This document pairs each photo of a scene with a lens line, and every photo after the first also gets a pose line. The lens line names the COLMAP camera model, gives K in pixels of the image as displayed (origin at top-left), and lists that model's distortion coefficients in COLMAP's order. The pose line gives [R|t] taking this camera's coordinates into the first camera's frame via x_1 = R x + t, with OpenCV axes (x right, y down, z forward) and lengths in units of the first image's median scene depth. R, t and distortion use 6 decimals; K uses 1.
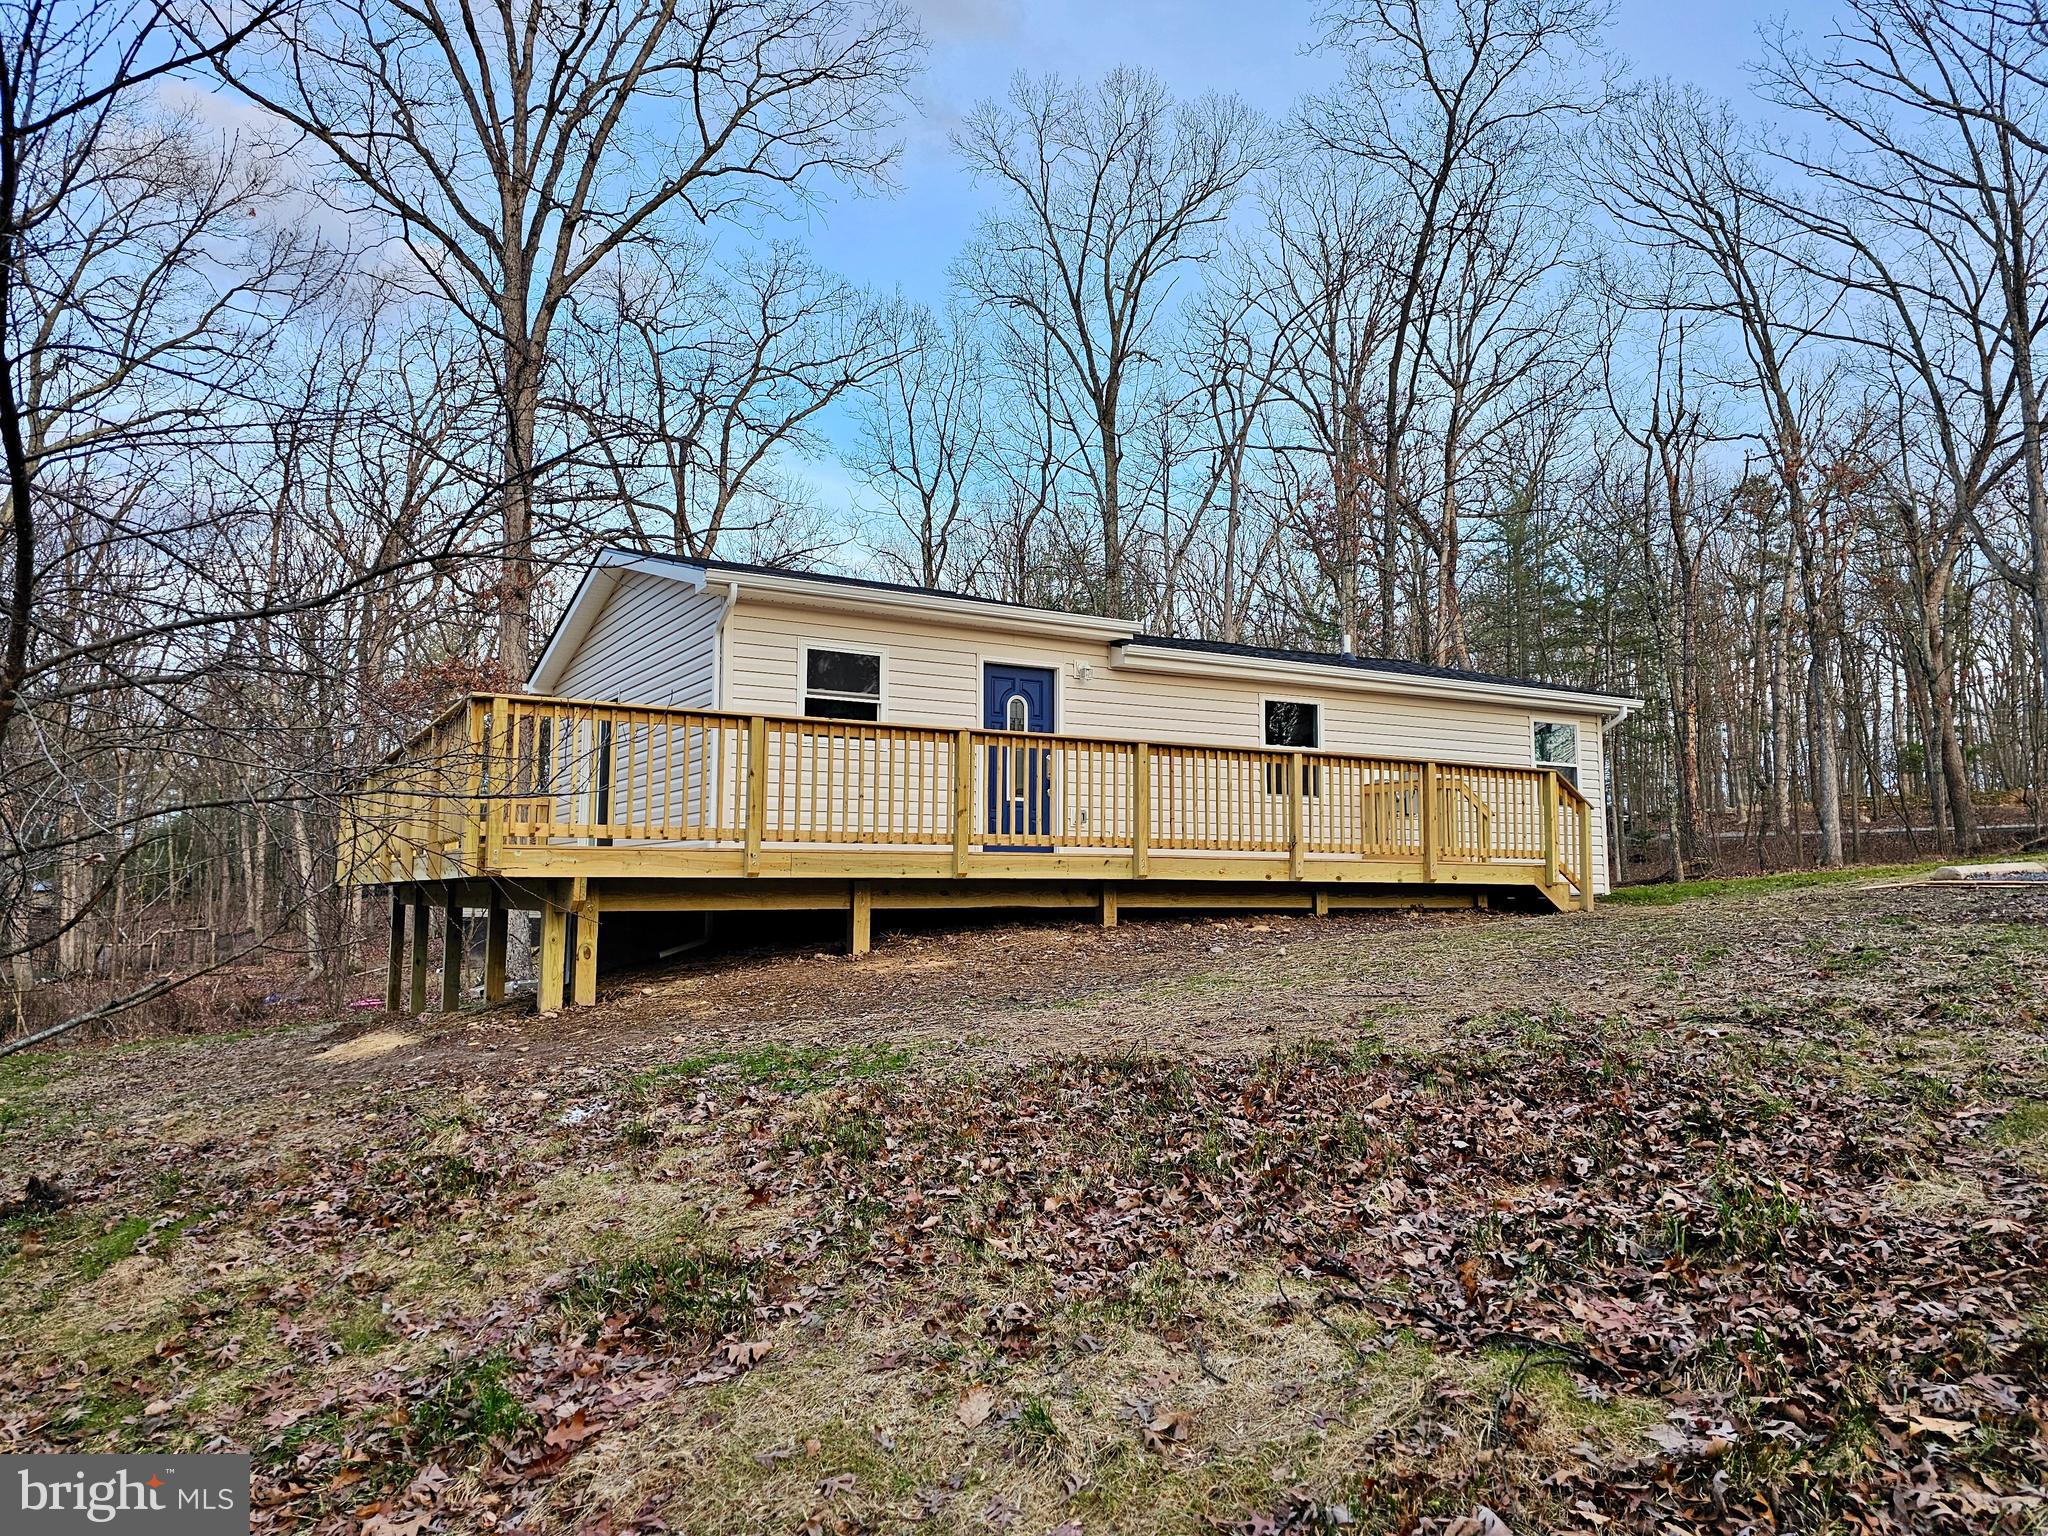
lens RADIAL K [[1368.1, 0, 1030.8], [0, 1368.1, 775.5], [0, 0, 1]] dist [0.036414, -0.036409]
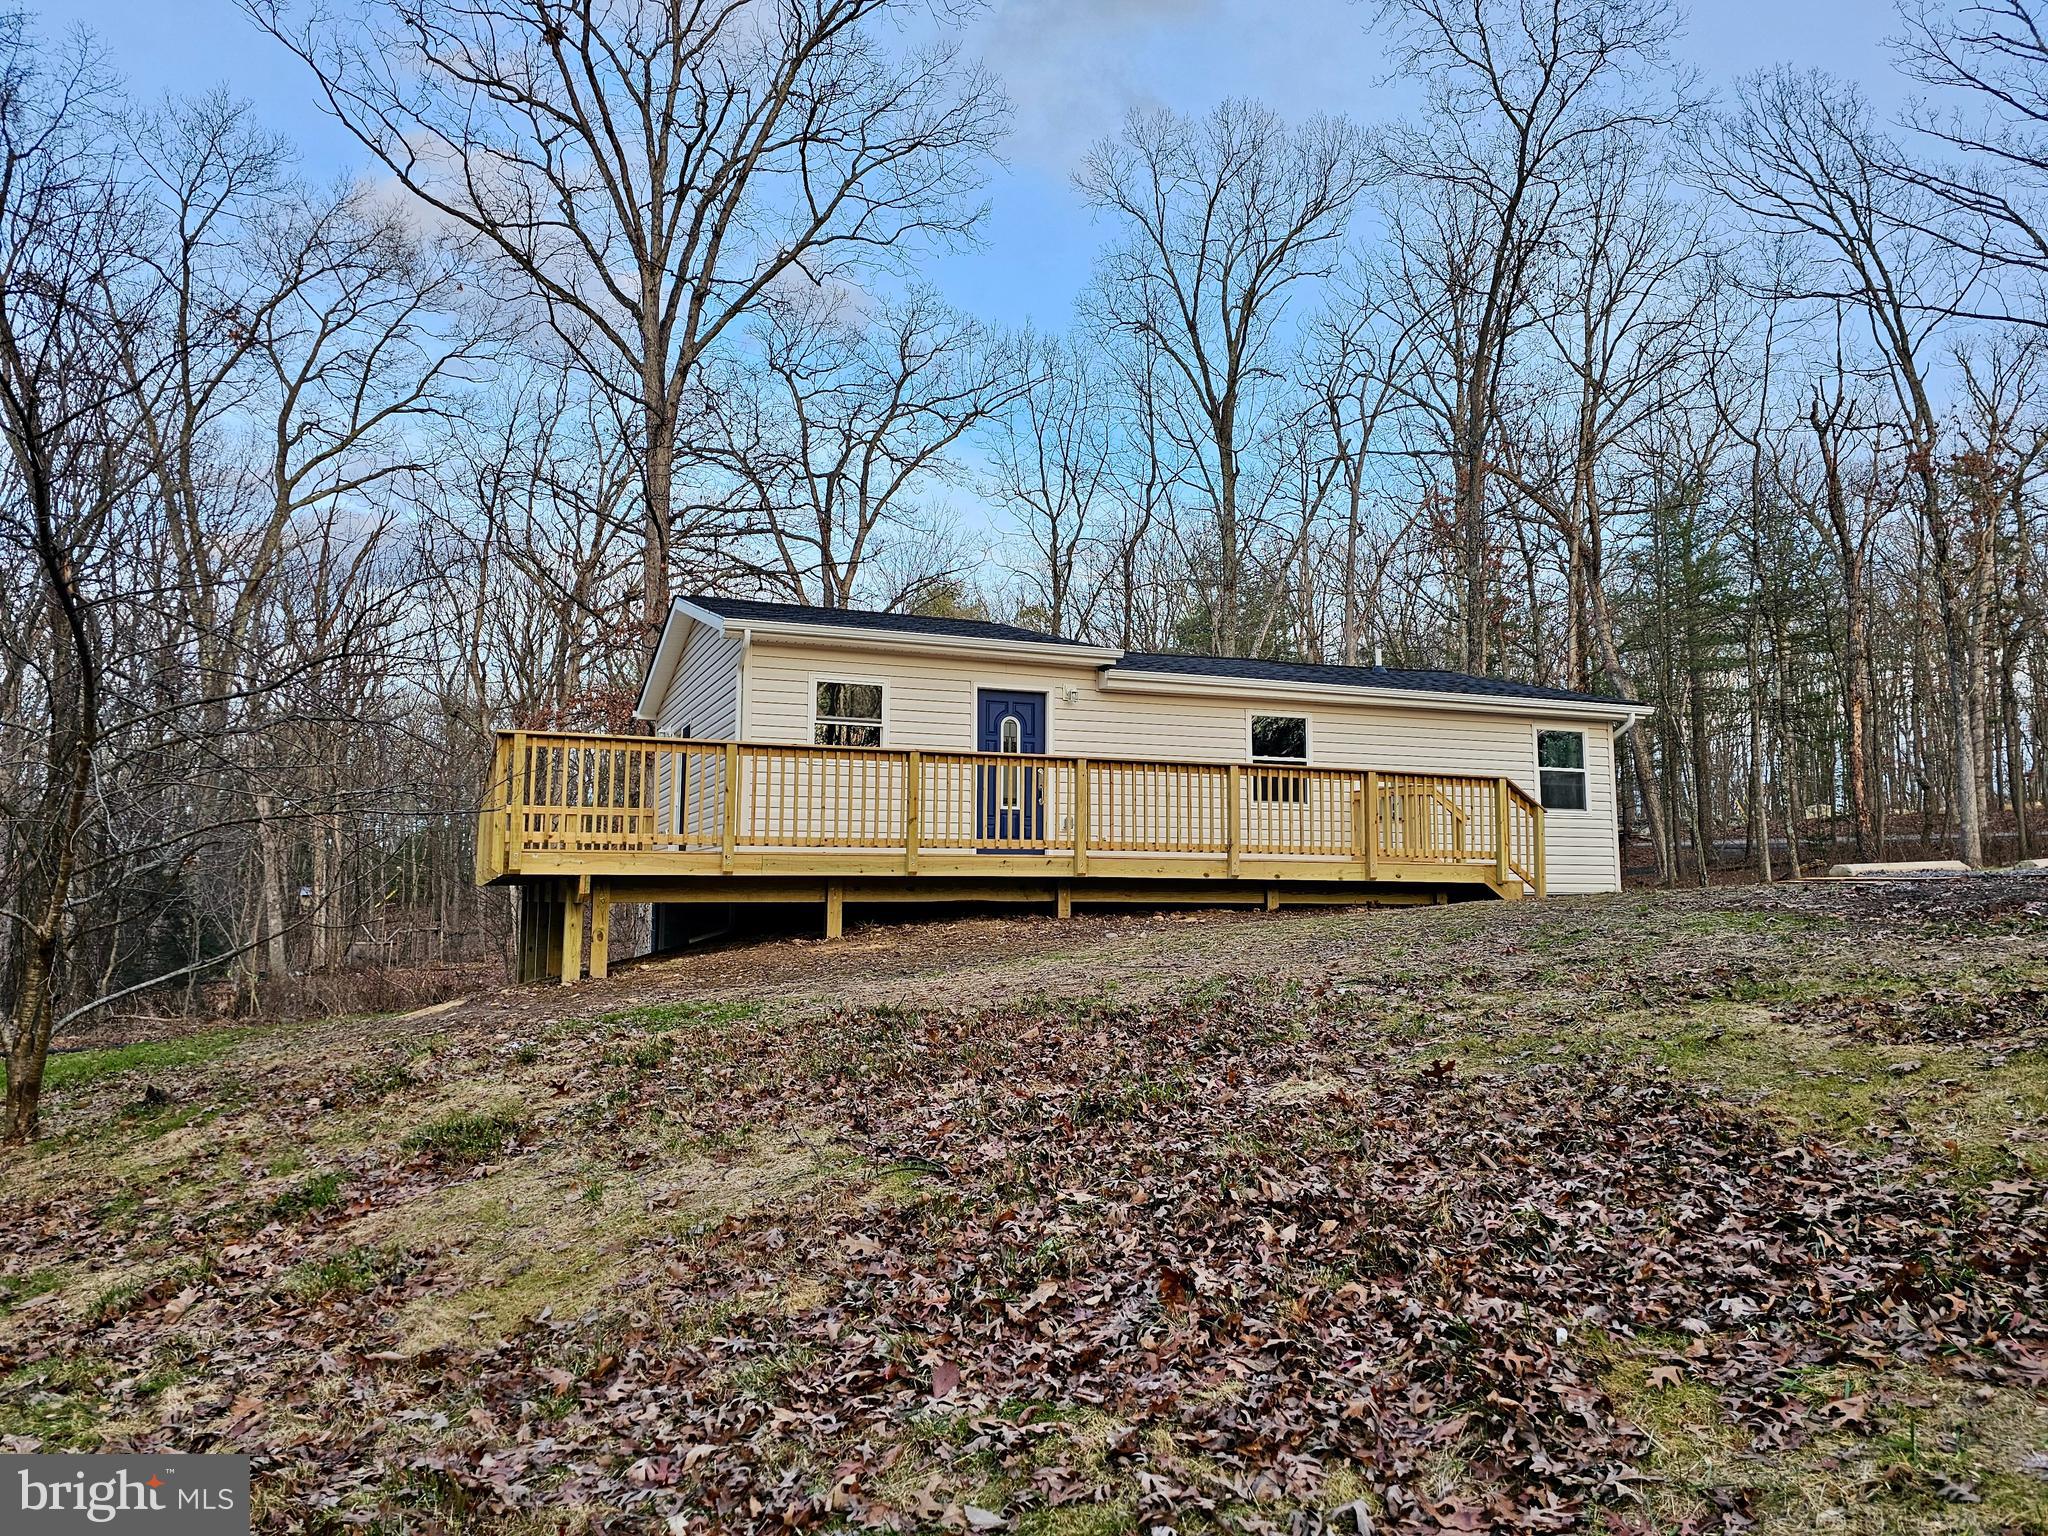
lens RADIAL K [[1368.1, 0, 1032.0], [0, 1368.1, 771.2], [0, 0, 1]] dist [0.036414, -0.036409]
pose [[0.989608, -0.013040, -0.143196, 0.085370], [0.011947, 0.999893, -0.008487, -0.001800], [0.143291, 0.006688, 0.989658, -0.061450]]
